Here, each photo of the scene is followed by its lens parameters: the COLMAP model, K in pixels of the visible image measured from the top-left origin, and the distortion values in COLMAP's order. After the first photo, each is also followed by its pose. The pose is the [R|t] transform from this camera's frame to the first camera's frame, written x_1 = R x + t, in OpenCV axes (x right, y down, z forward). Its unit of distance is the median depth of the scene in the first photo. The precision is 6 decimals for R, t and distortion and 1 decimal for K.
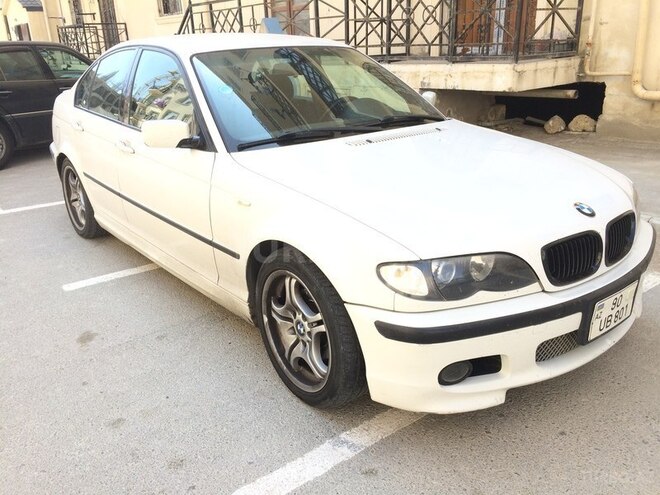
lens RADIAL K [[570.1, 0, 324.7], [0, 570.1, 244.2], [0, 0, 1]] dist [0.086219, -0.116876]
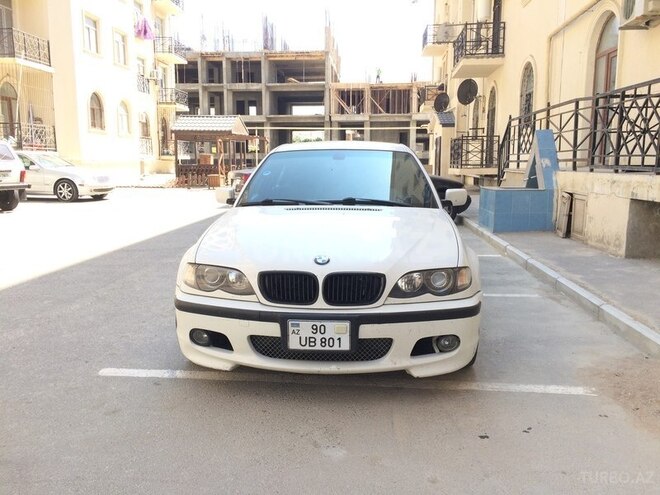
lens RADIAL K [[570.1, 0, 324.7], [0, 570.1, 244.2], [0, 0, 1]] dist [0.086219, -0.116876]
pose [[0.727866, 0.129194, -0.673439, 1.085235], [-0.247563, 0.965364, -0.082374, 0.011411], [0.639471, 0.226676, 0.734639, -0.016642]]
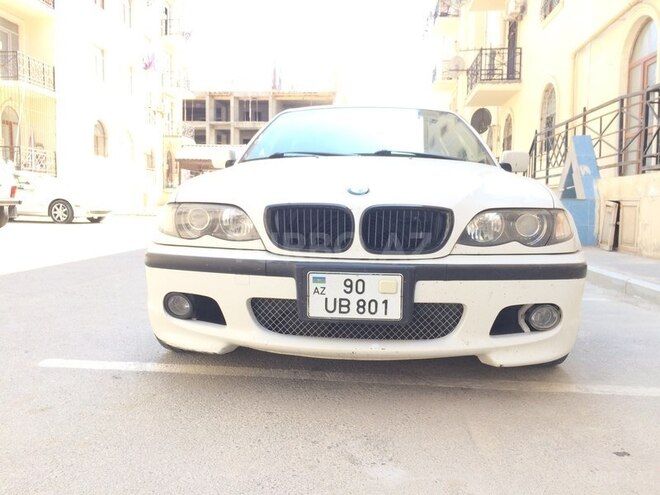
lens RADIAL K [[570.1, 0, 324.7], [0, 570.1, 244.2], [0, 0, 1]] dist [0.086219, -0.116876]
pose [[0.722203, 0.088115, -0.686046, 0.838740], [-0.263853, 0.951947, -0.155492, 0.146506], [0.639379, 0.293312, 0.710748, 0.248073]]
